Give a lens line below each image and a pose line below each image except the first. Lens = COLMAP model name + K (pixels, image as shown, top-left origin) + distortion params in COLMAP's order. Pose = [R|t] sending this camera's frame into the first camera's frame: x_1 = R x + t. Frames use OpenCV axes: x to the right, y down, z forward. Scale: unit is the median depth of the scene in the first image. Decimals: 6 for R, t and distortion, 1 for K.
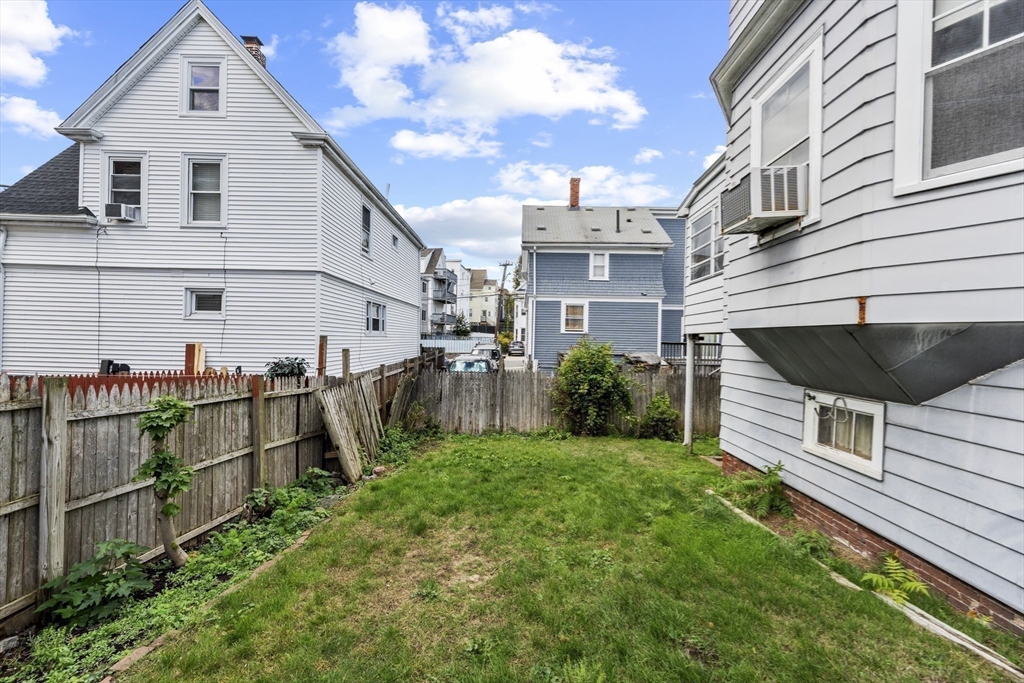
lens RADIAL K [[417.7, 0, 512.9], [0, 417.7, 347.8], [0, 0, 1]] dist [-0.000631, -0.000205]
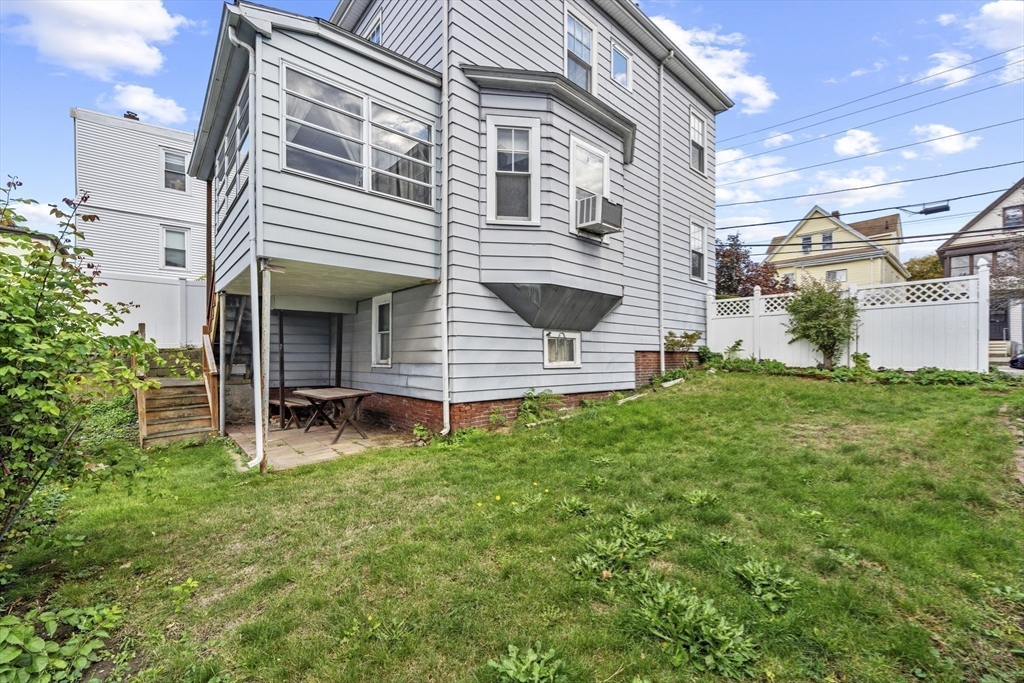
lens RADIAL K [[417.7, 0, 512.9], [0, 417.7, 347.8], [0, 0, 1]] dist [-0.000631, -0.000205]
pose [[-0.663429, -0.027860, 0.747721, -0.469139], [-0.011694, 0.999571, 0.026868, 0.146542], [-0.748148, 0.009082, -0.663469, 2.490835]]
